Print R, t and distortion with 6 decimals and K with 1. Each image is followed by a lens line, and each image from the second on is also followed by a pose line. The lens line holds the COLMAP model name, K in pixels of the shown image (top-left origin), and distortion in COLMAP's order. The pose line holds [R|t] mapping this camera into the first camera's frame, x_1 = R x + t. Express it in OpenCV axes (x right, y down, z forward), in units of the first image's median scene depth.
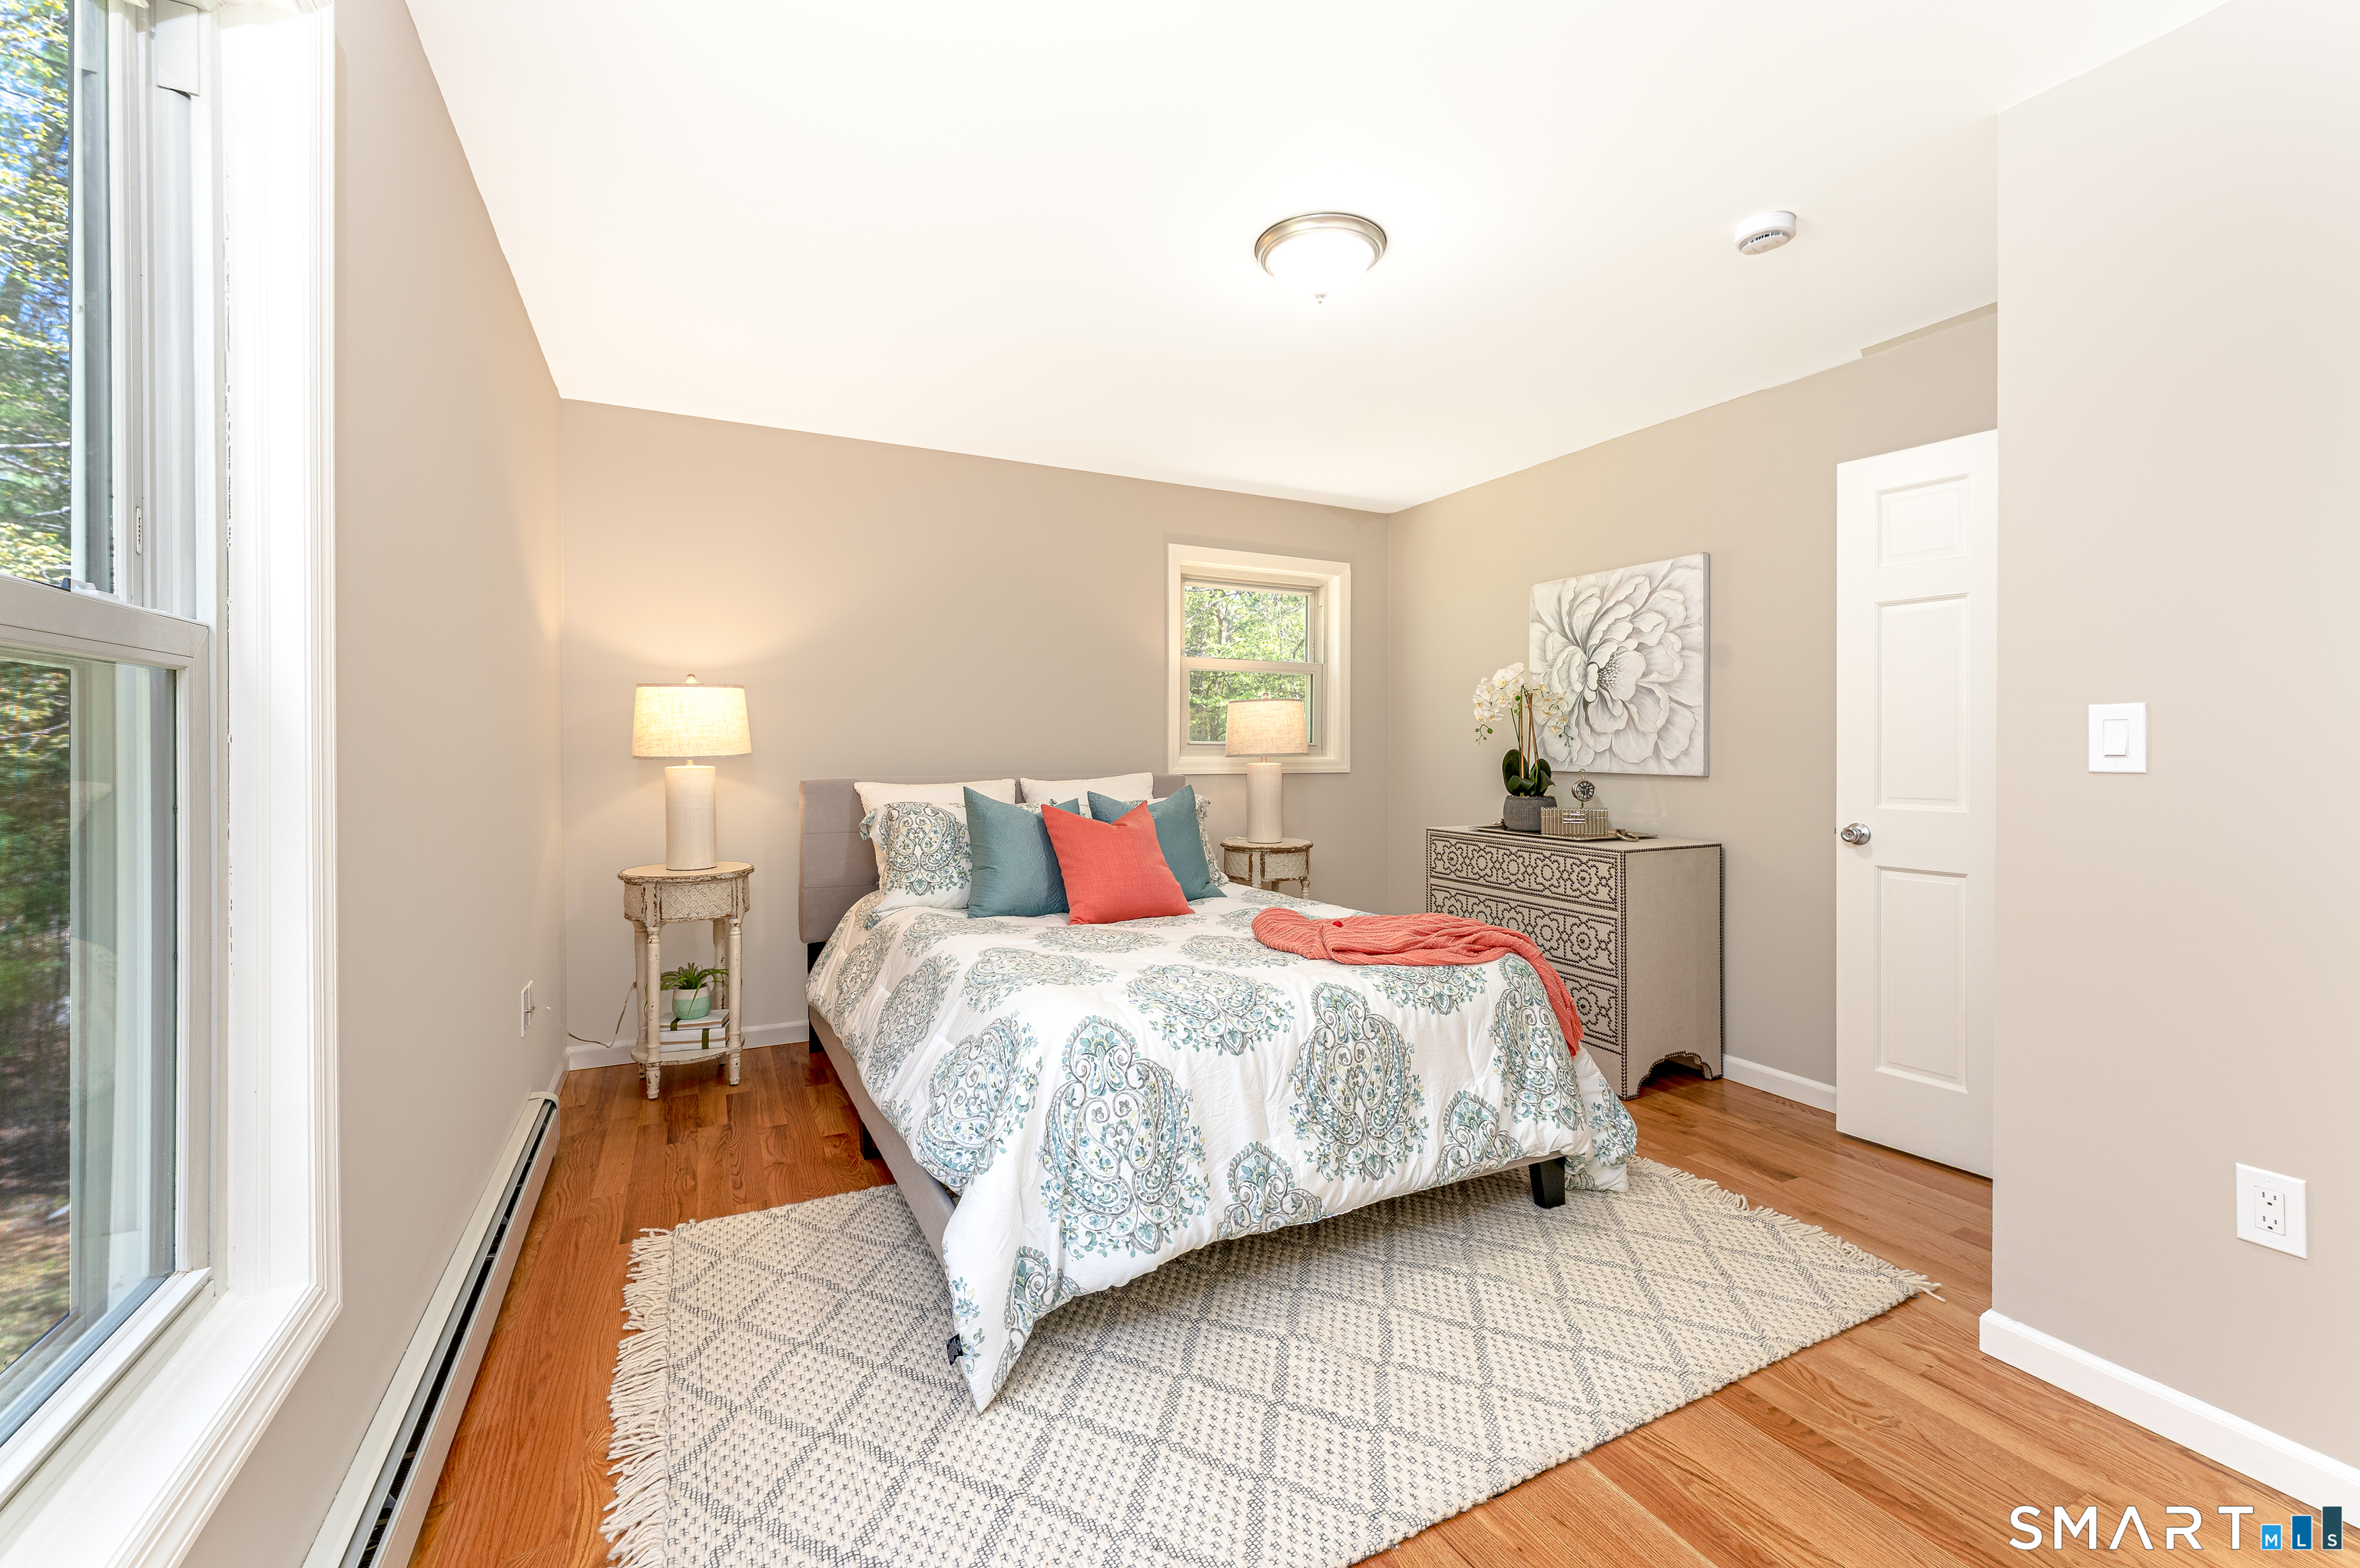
lens RADIAL K [[970.3, 0, 1172.5], [0, 970.3, 747.8], [0, 0, 1]] dist [-0.000264, -0.000031]
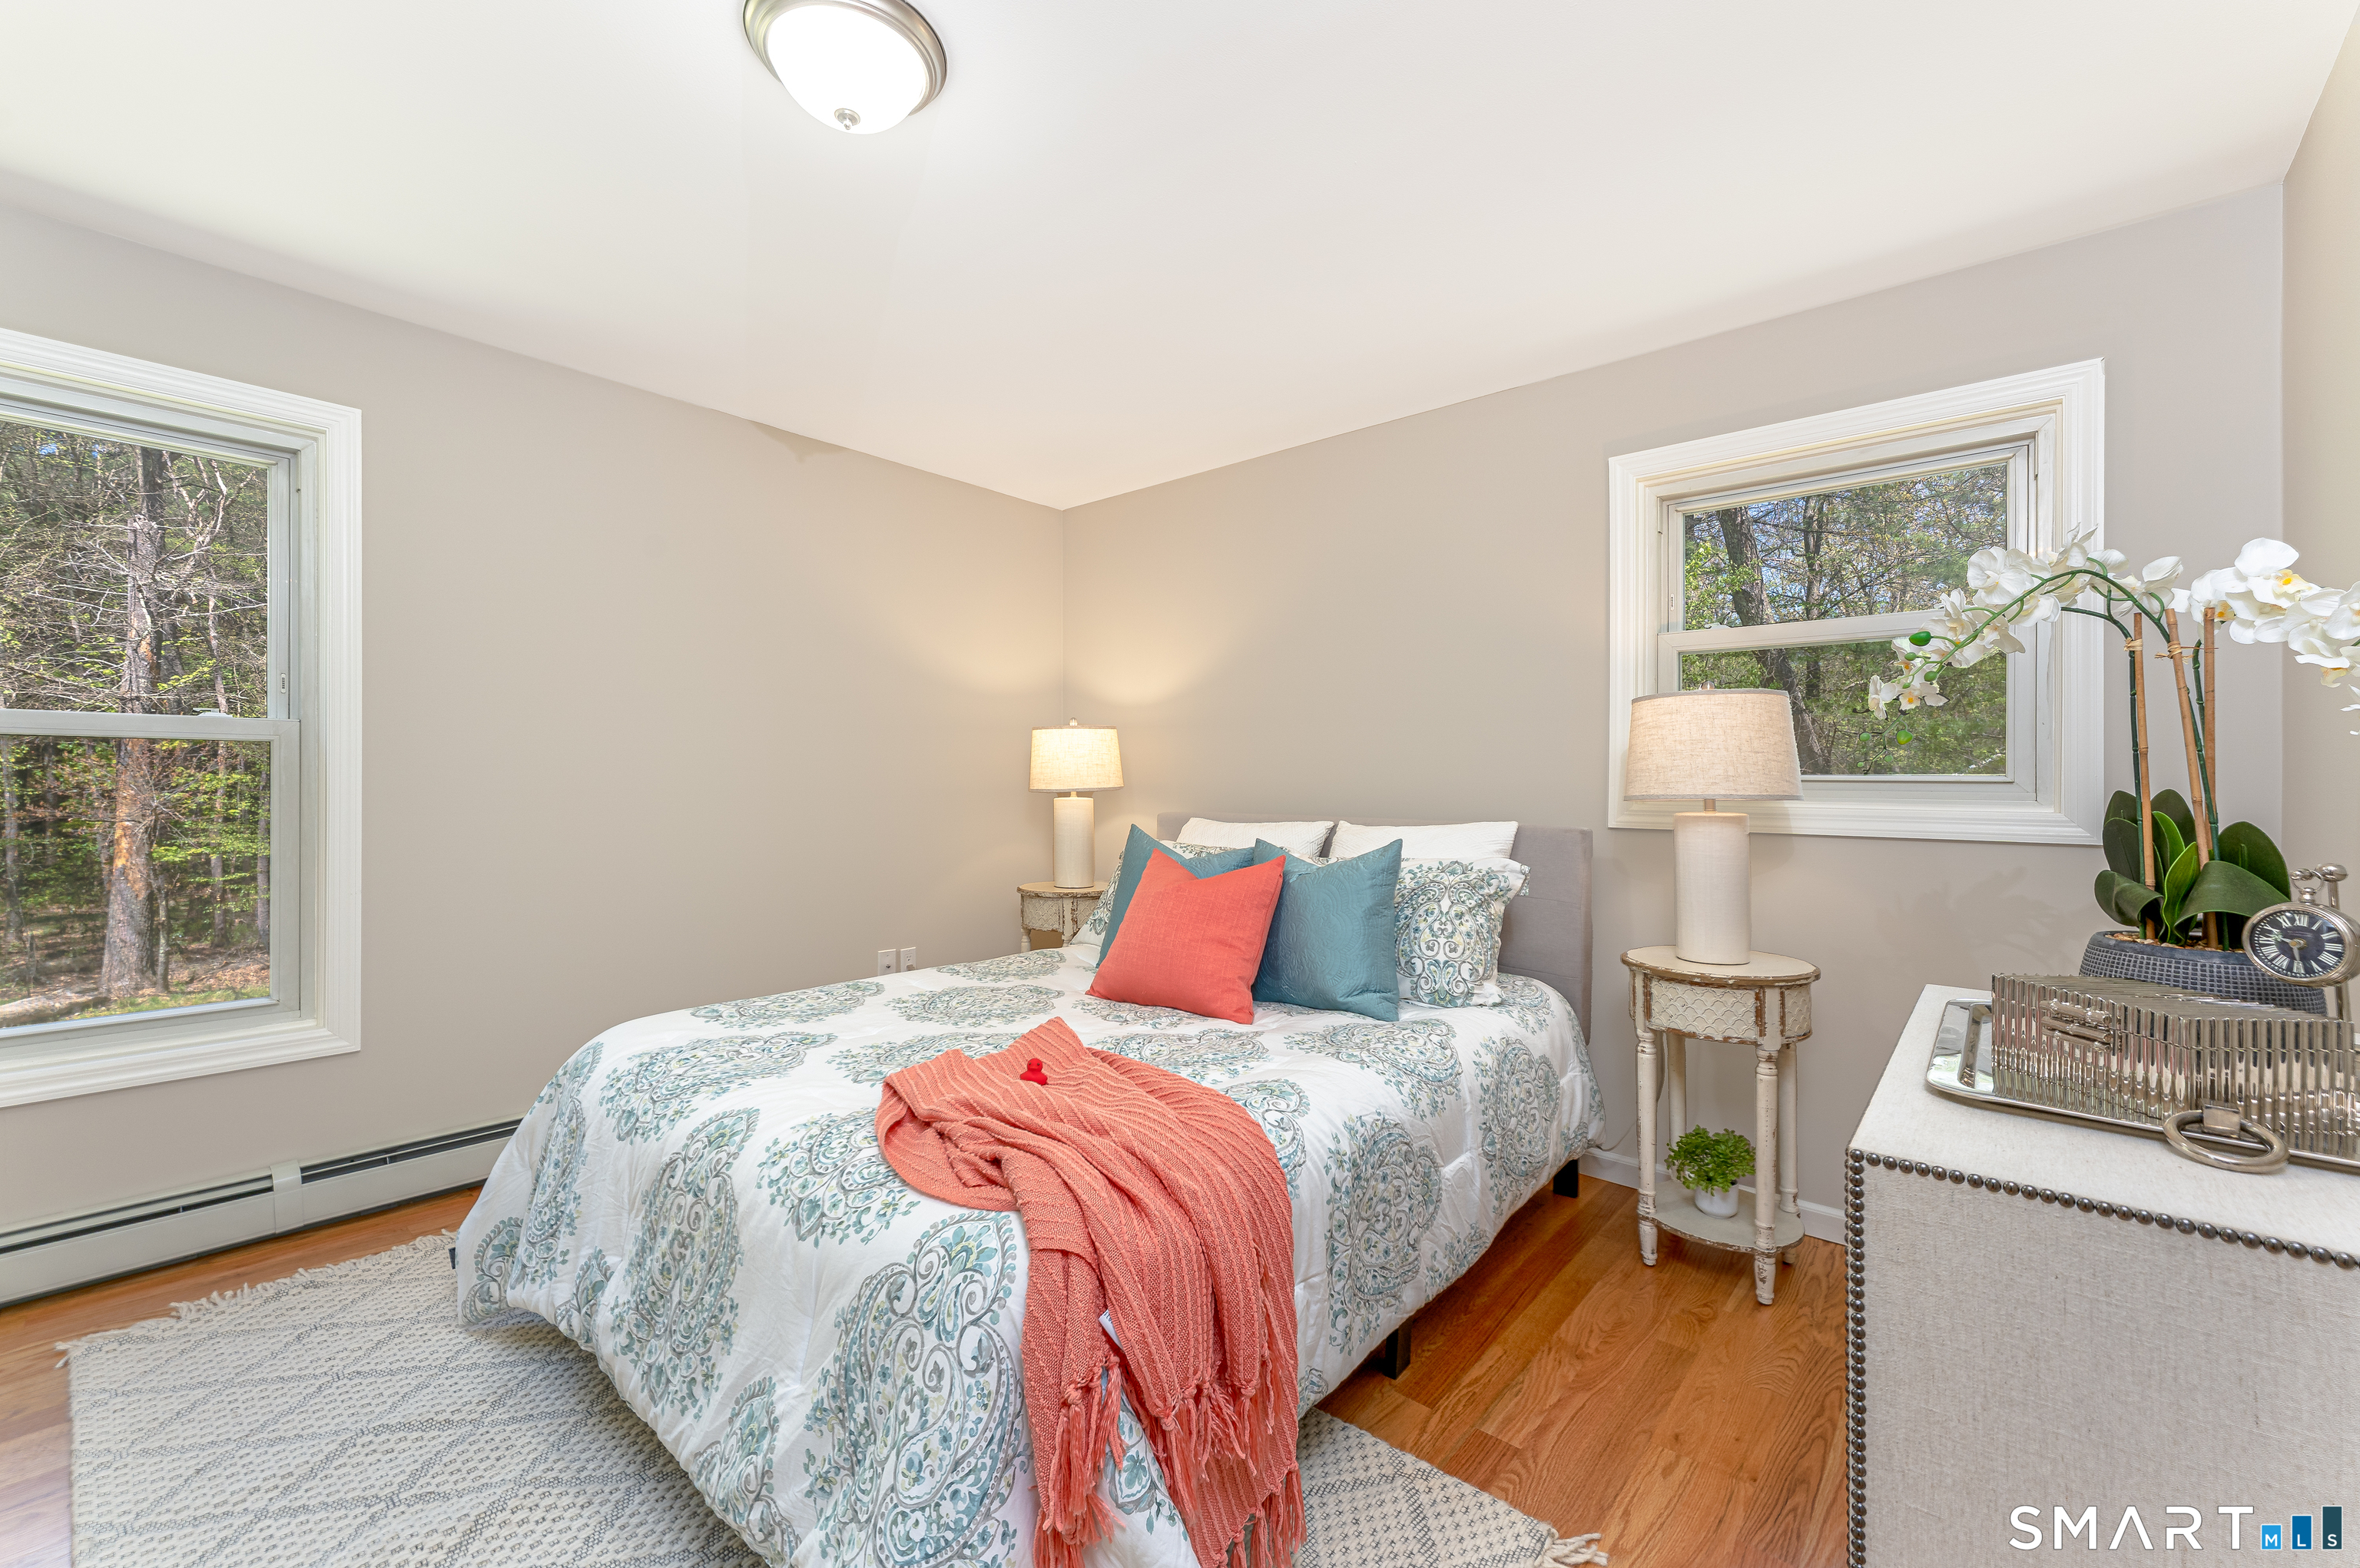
lens RADIAL K [[952.3, 0, 1180.0], [0, 952.3, 784.0], [0, 0, 1]] dist [0.000576, 0.000047]
pose [[0.402679, 0.005047, -0.915327, 0.595236], [-0.008110, 0.999965, 0.001946, -0.001765], [0.915305, 0.006640, 0.402706, 0.646670]]
